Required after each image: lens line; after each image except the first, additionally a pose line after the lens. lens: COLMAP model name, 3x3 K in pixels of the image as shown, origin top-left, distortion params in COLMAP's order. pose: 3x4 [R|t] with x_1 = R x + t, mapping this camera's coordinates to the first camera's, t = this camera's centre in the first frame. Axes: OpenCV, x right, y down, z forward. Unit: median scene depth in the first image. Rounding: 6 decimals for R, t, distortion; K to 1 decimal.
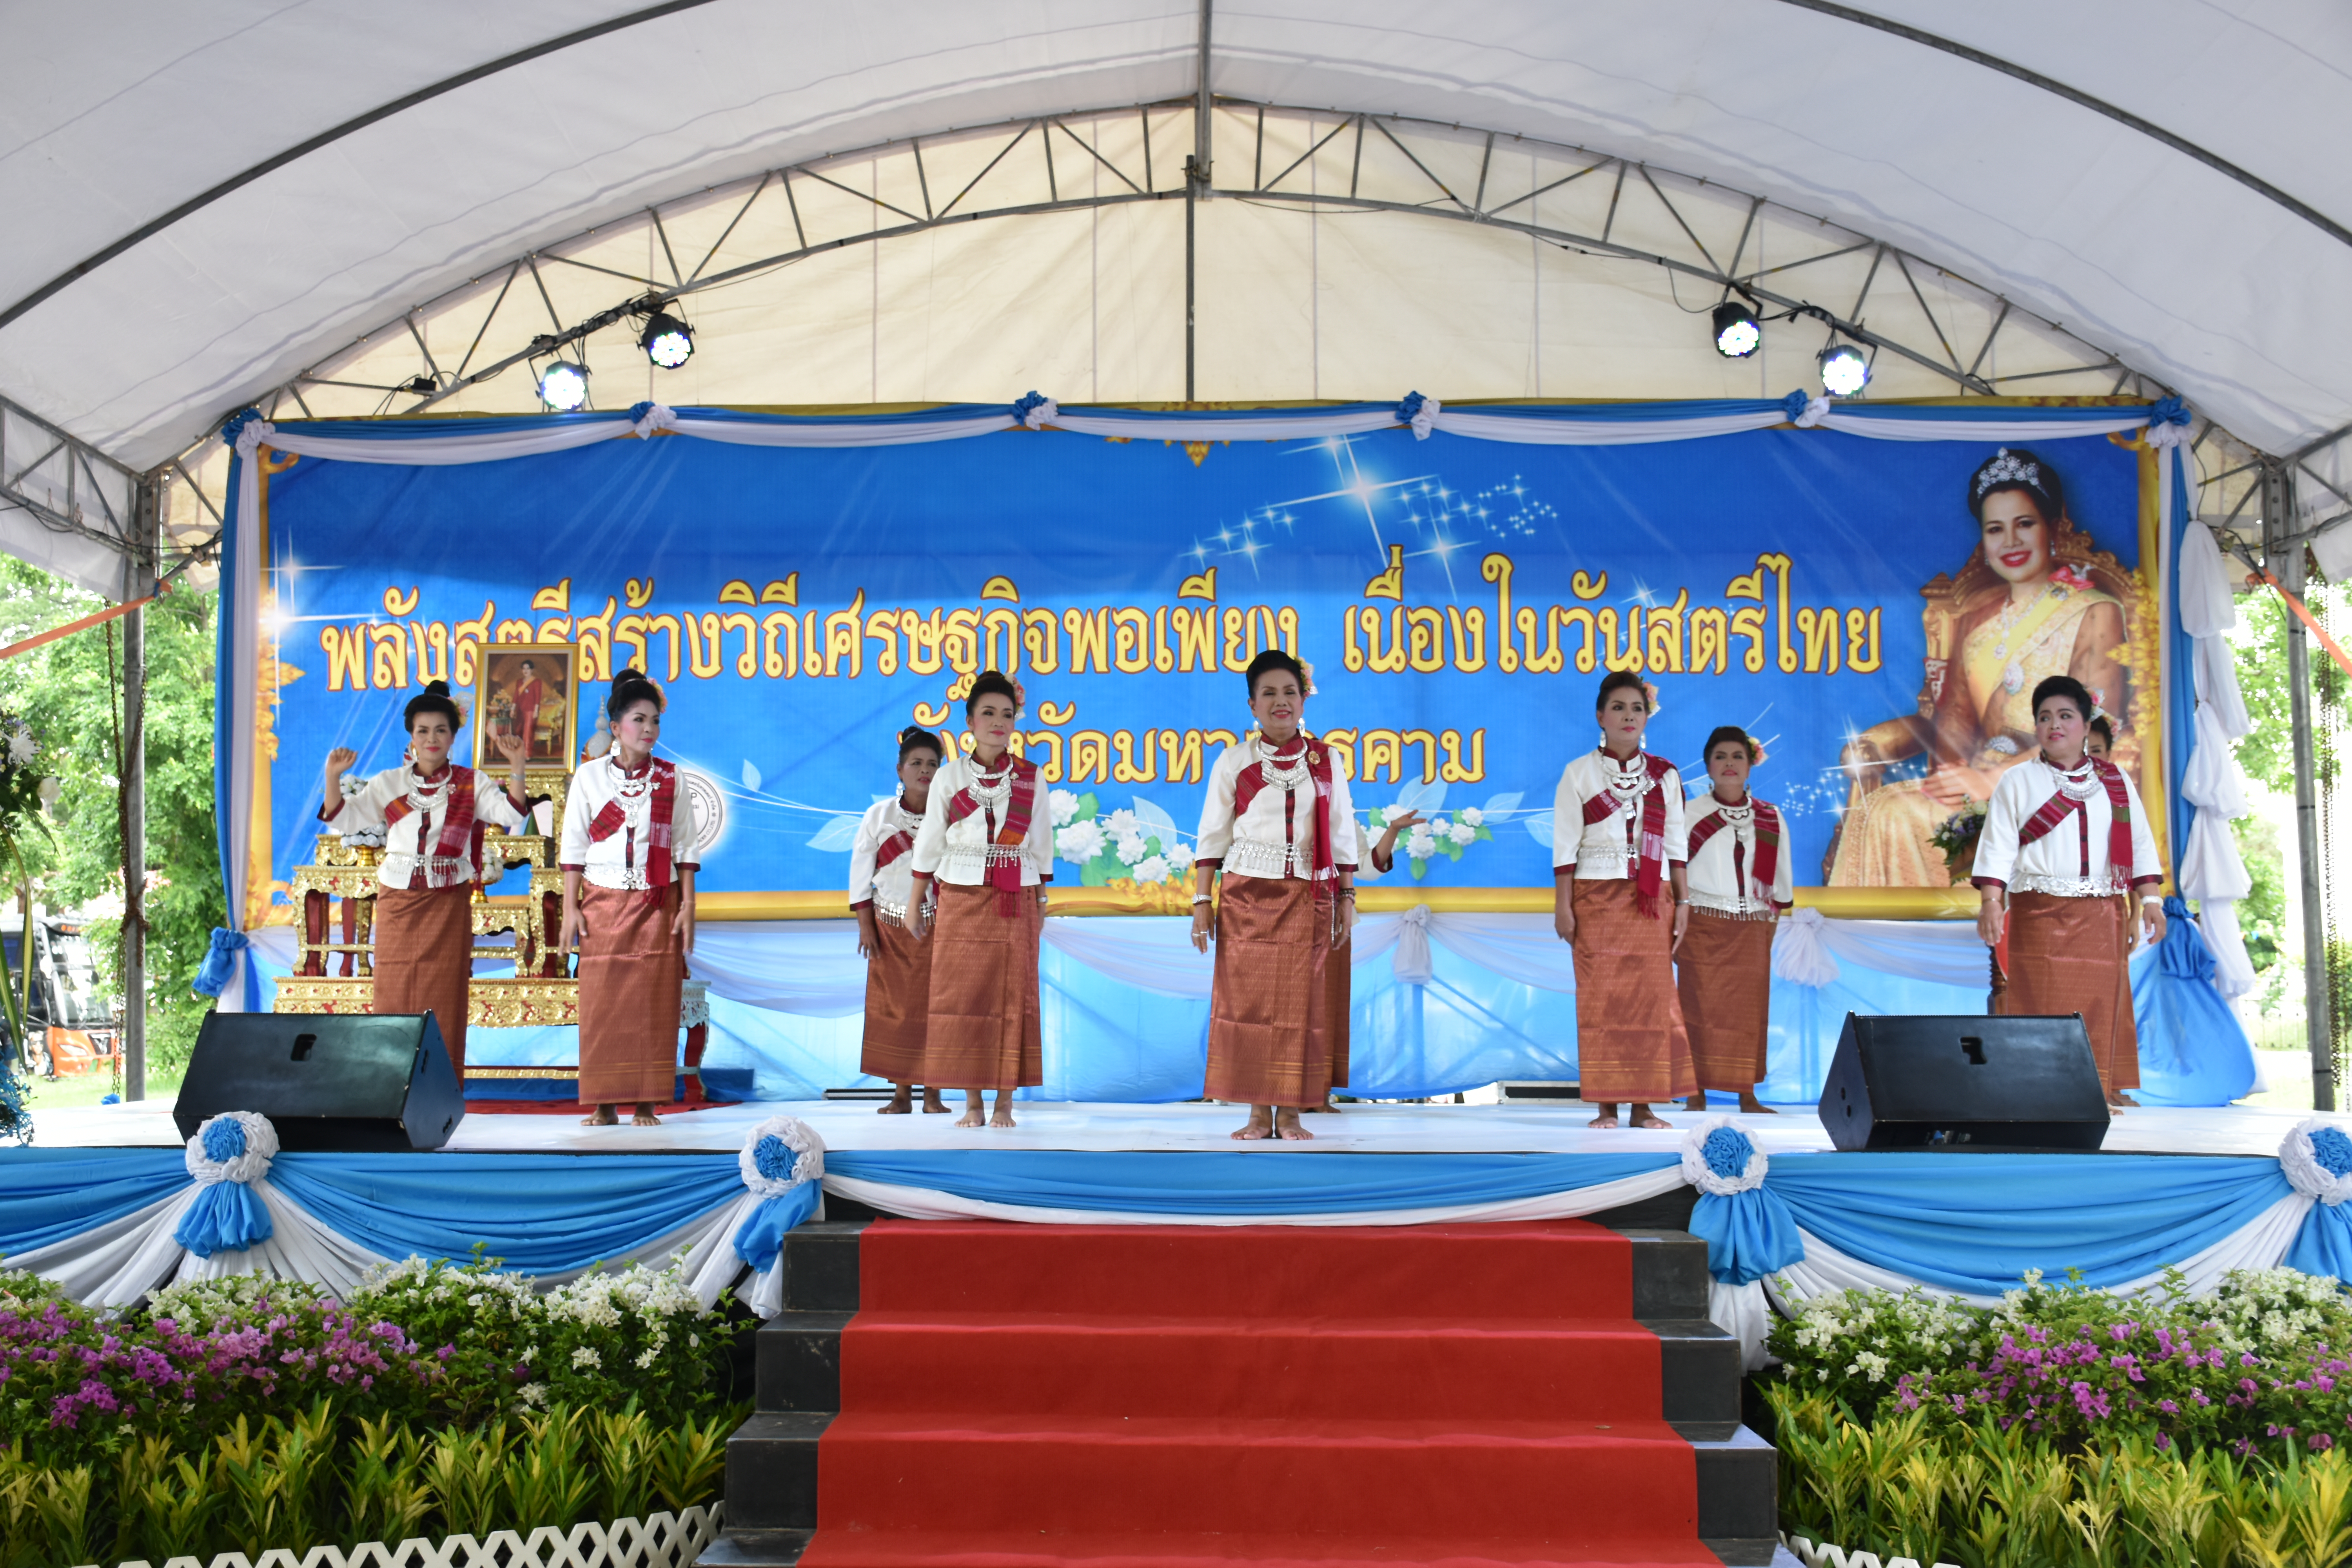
lens RADIAL K [[2532.5, 0, 1150.7], [0, 2532.5, 813.8], [0, 0, 1]] dist [0.008939, 0.000000]
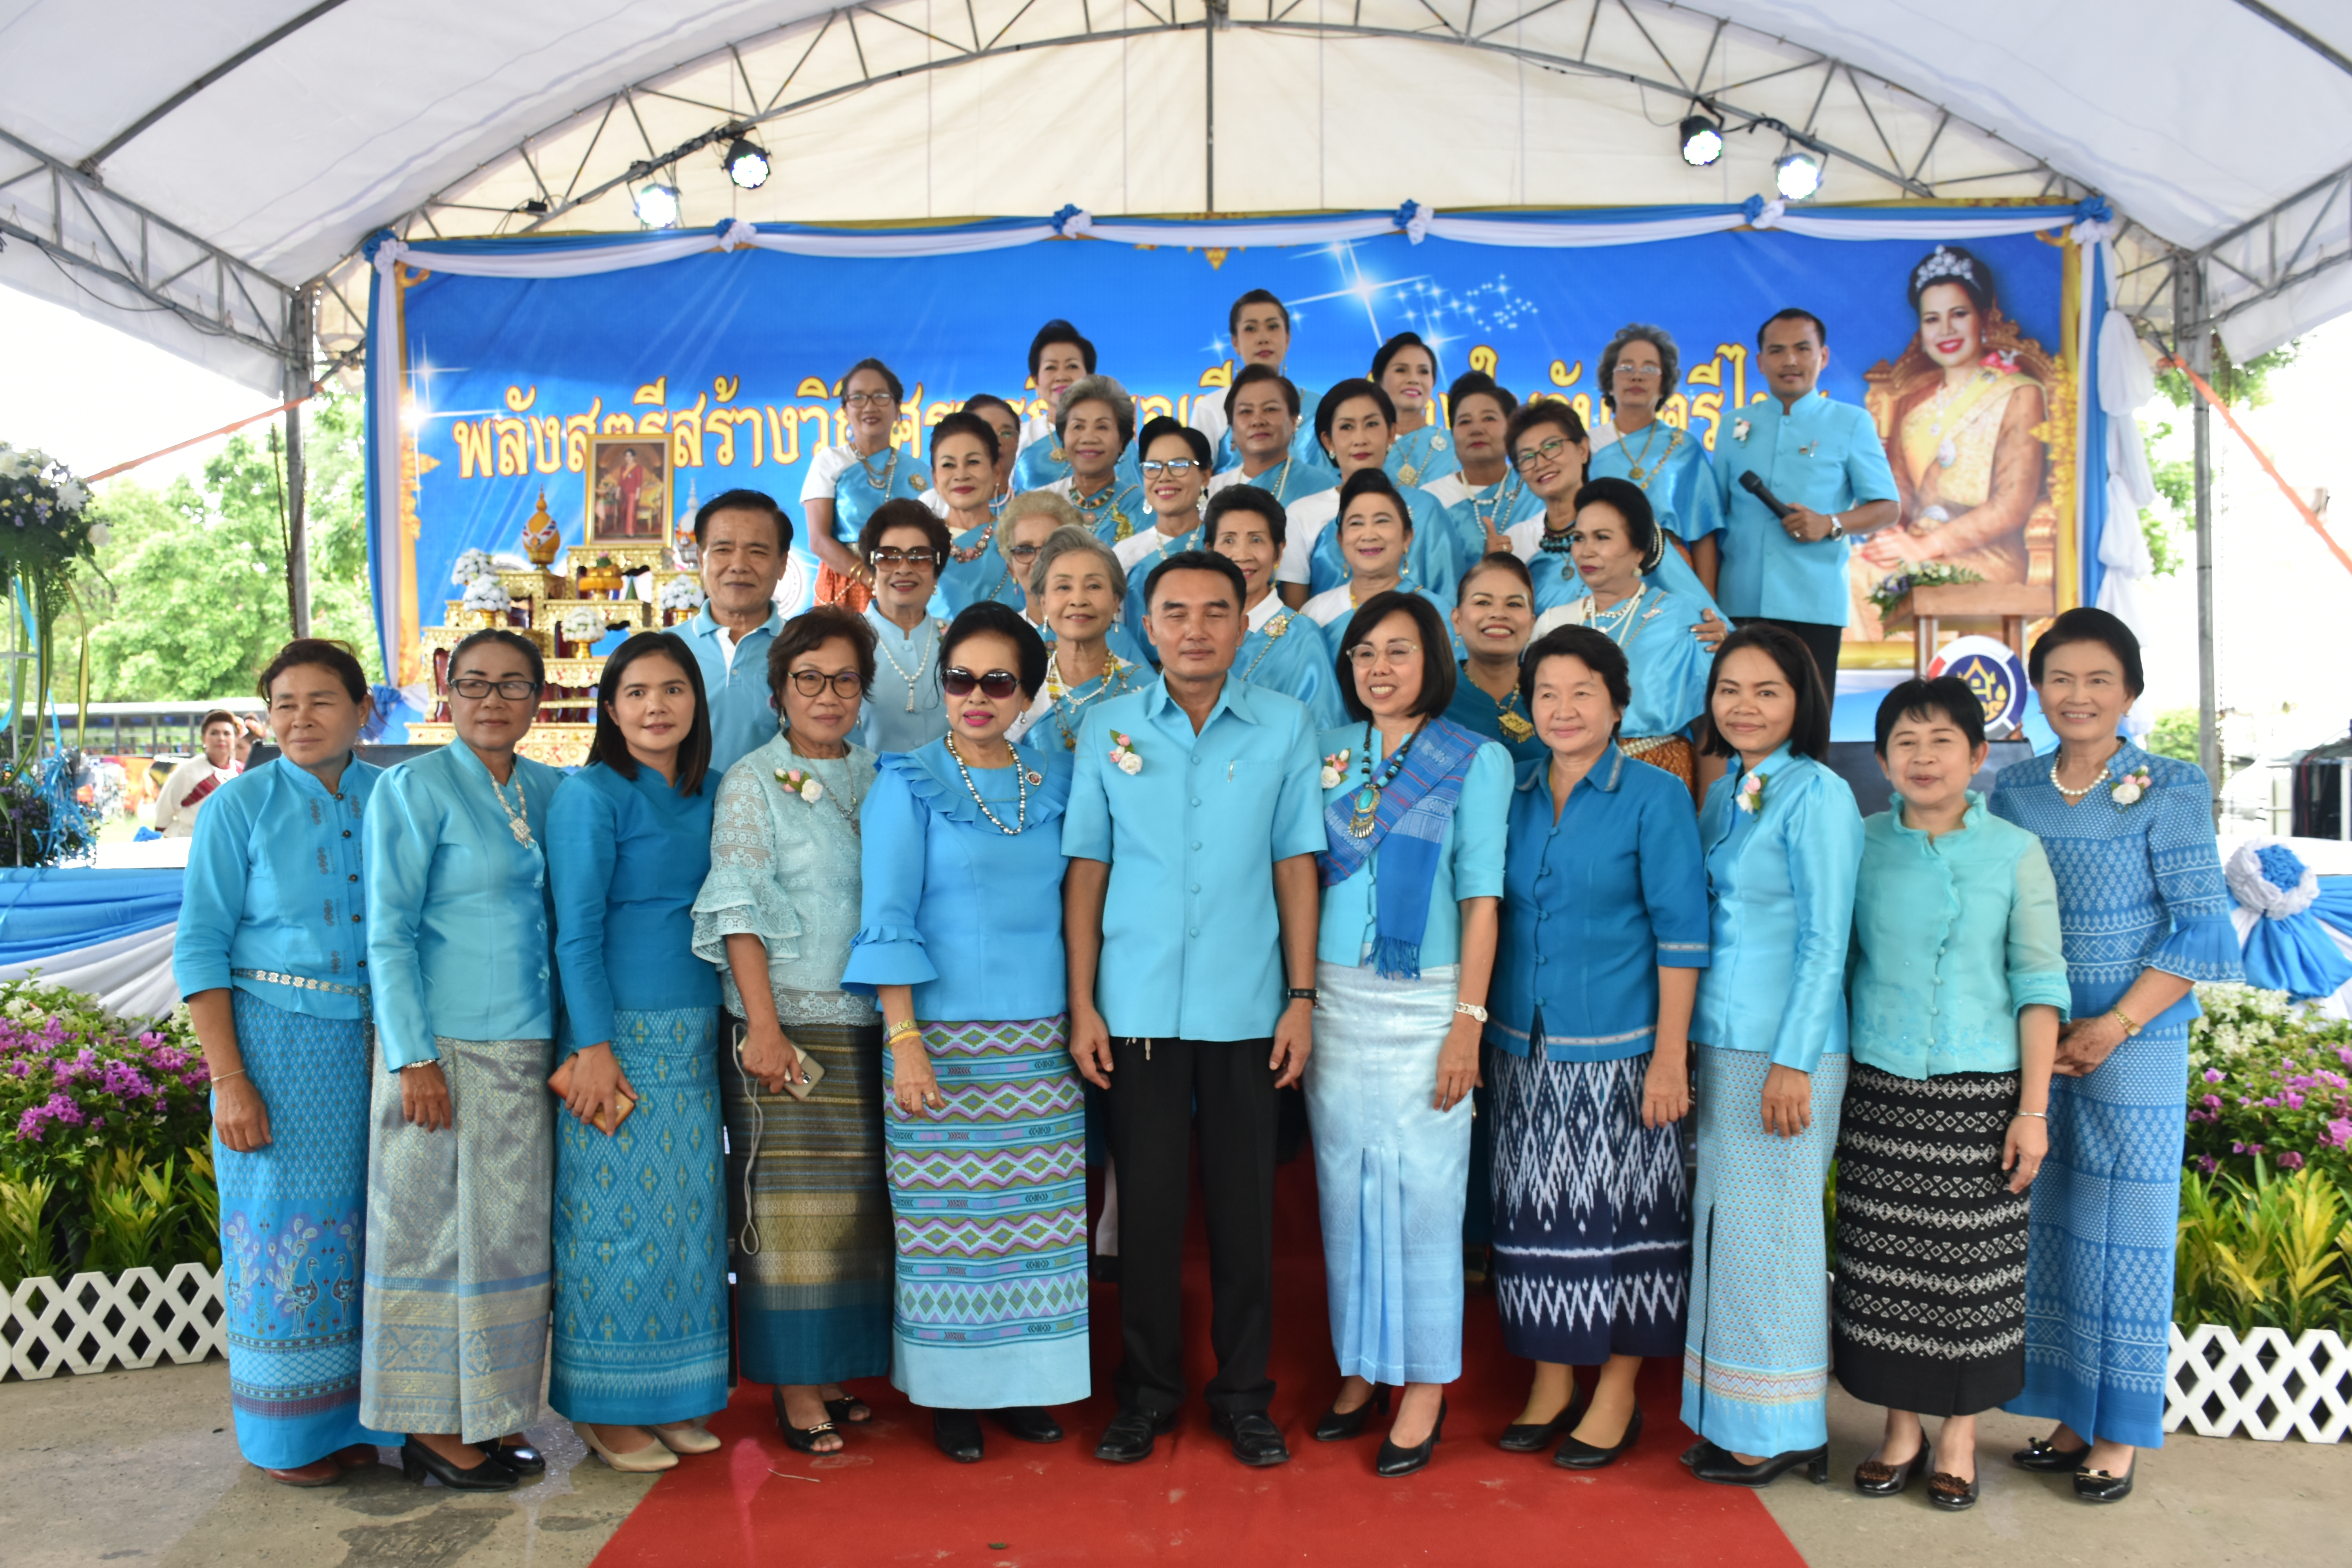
lens RADIAL K [[2010.0, 0, 1156.2], [0, 2010.0, 767.9], [0, 0, 1]] dist [-0.002415, 0.001017]
pose [[0.999479, -0.003187, -0.032106, 0.019861], [0.005671, 0.996971, 0.077566, 0.013949], [0.031762, -0.077708, 0.996470, 0.092953]]
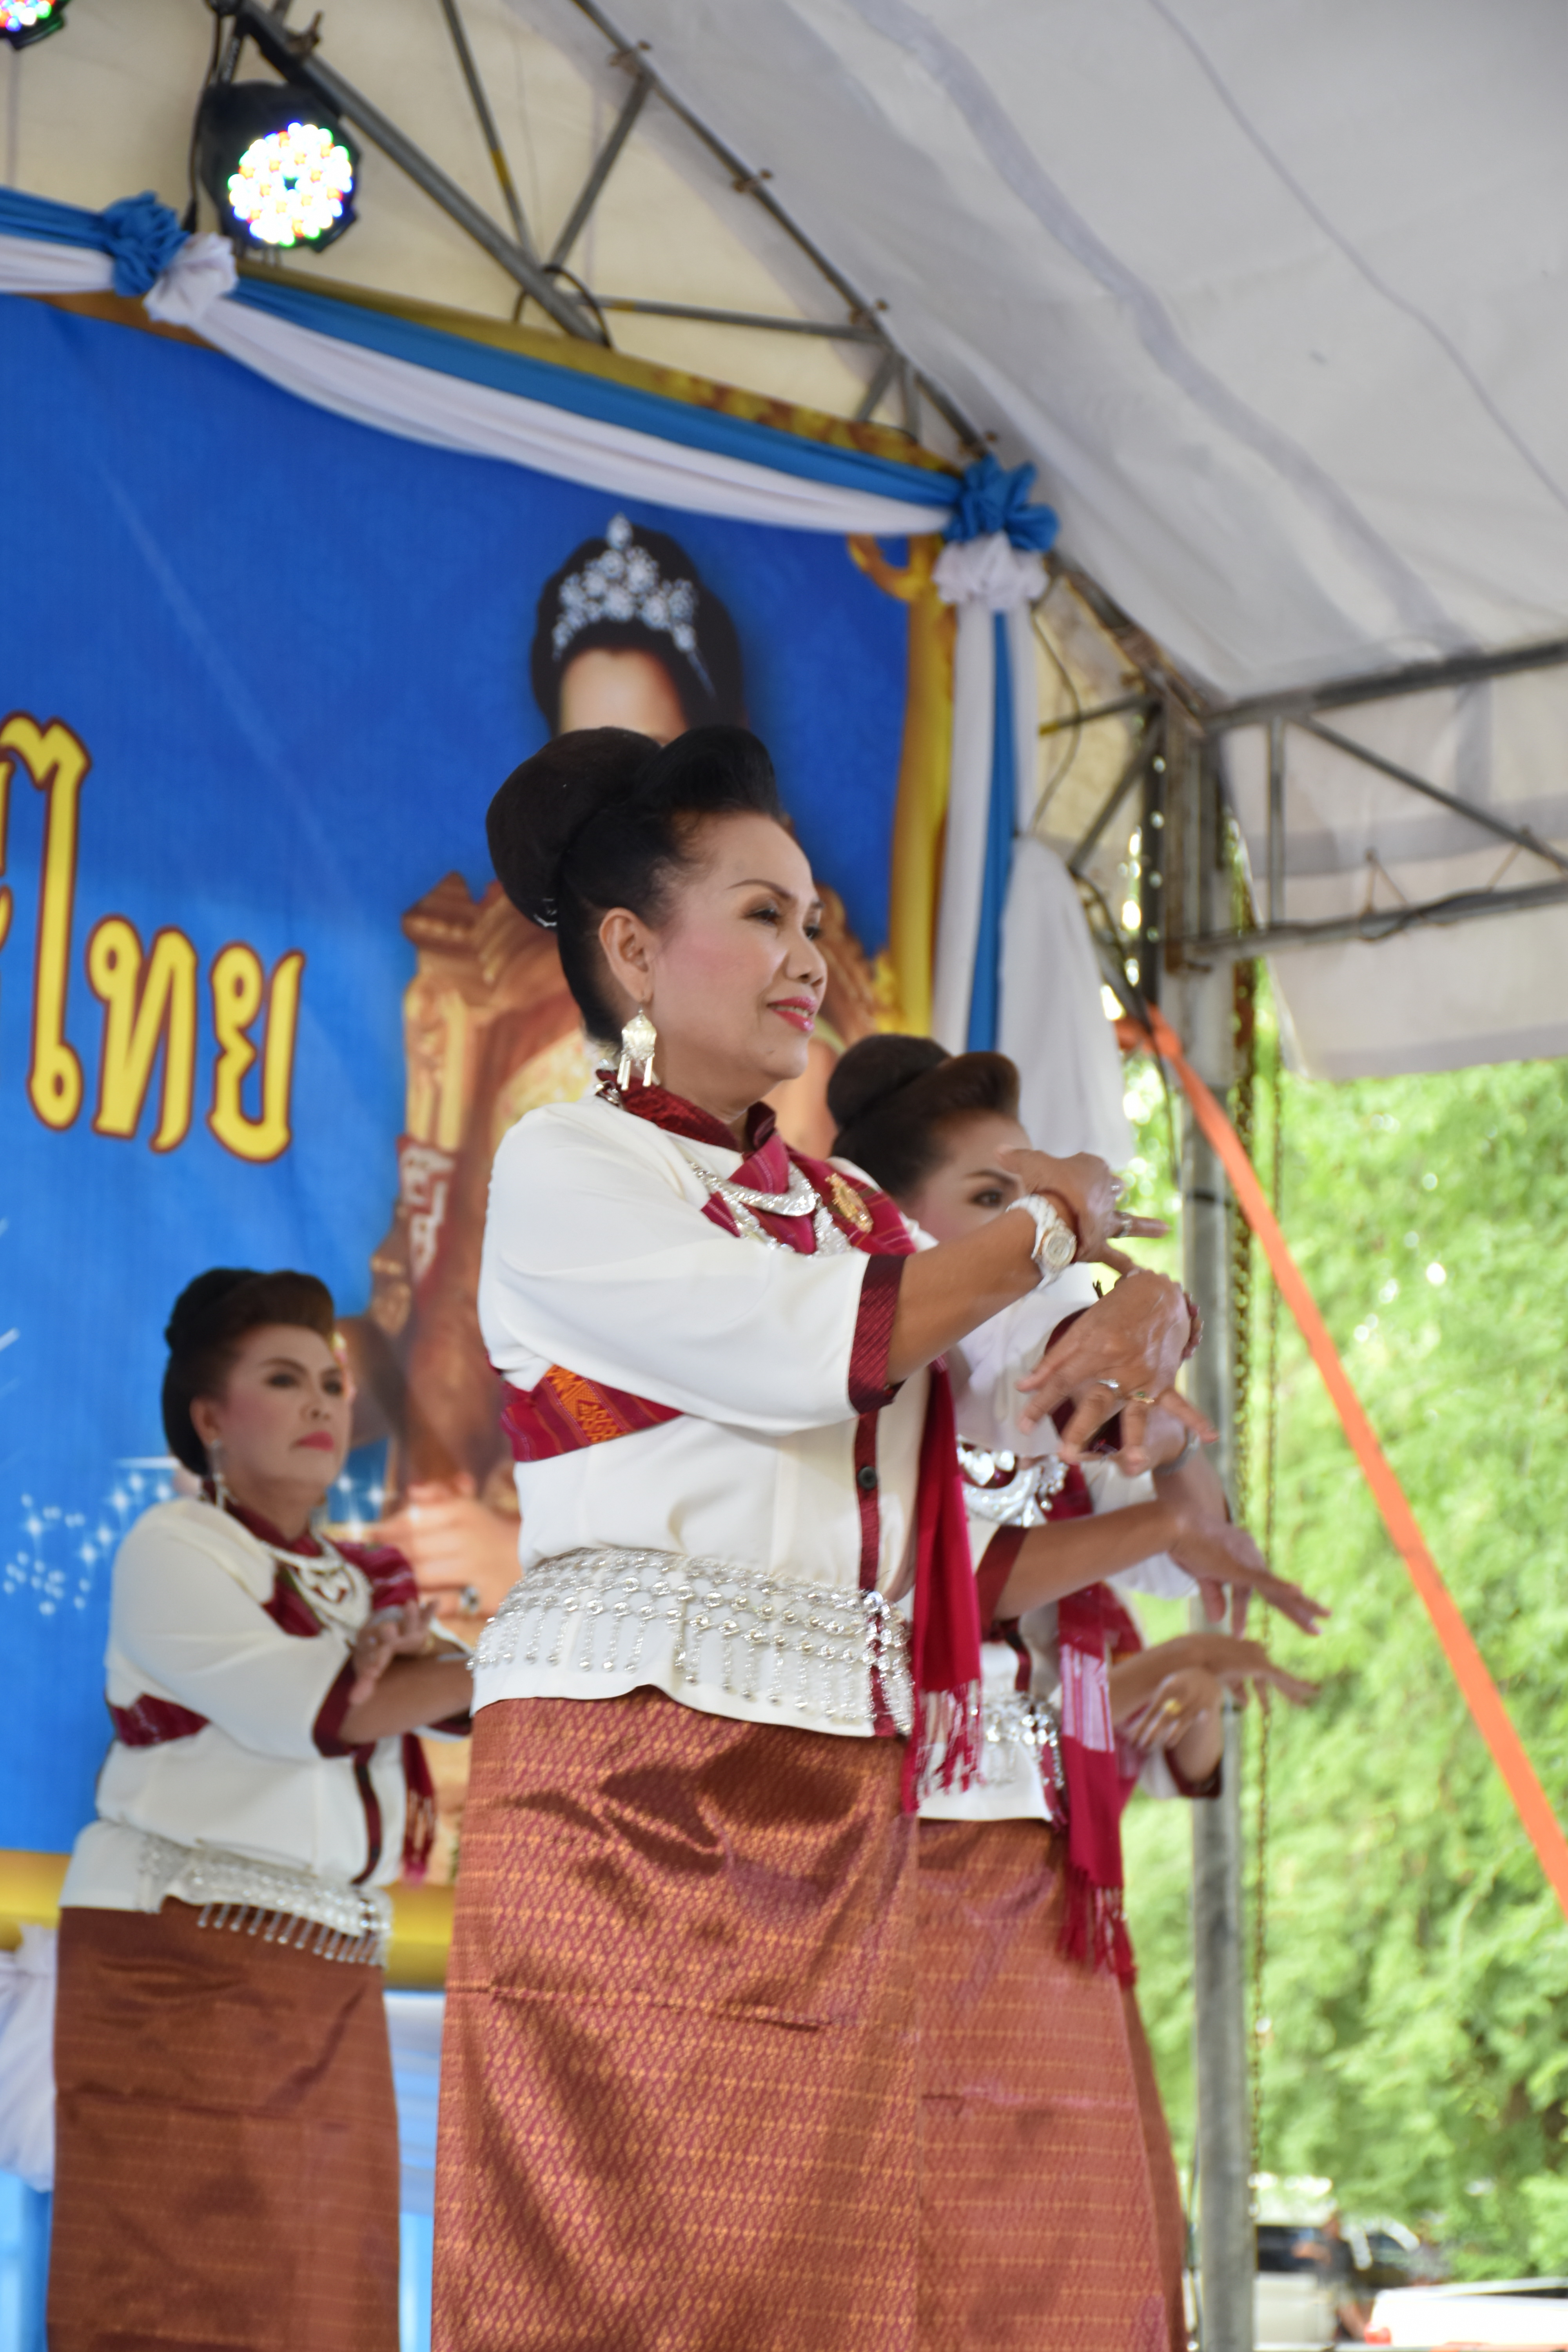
lens RADIAL K [[7404.5, 0, 793.8], [0, 7404.5, 1196.5], [0, 0, 1]] dist [0.114814, 0.000000]
pose [[0.689279, 0.123990, 0.713807, -0.305070], [-0.080168, 0.992249, -0.094942, 0.027620], [-0.720046, 0.008217, 0.693877, 0.336832]]
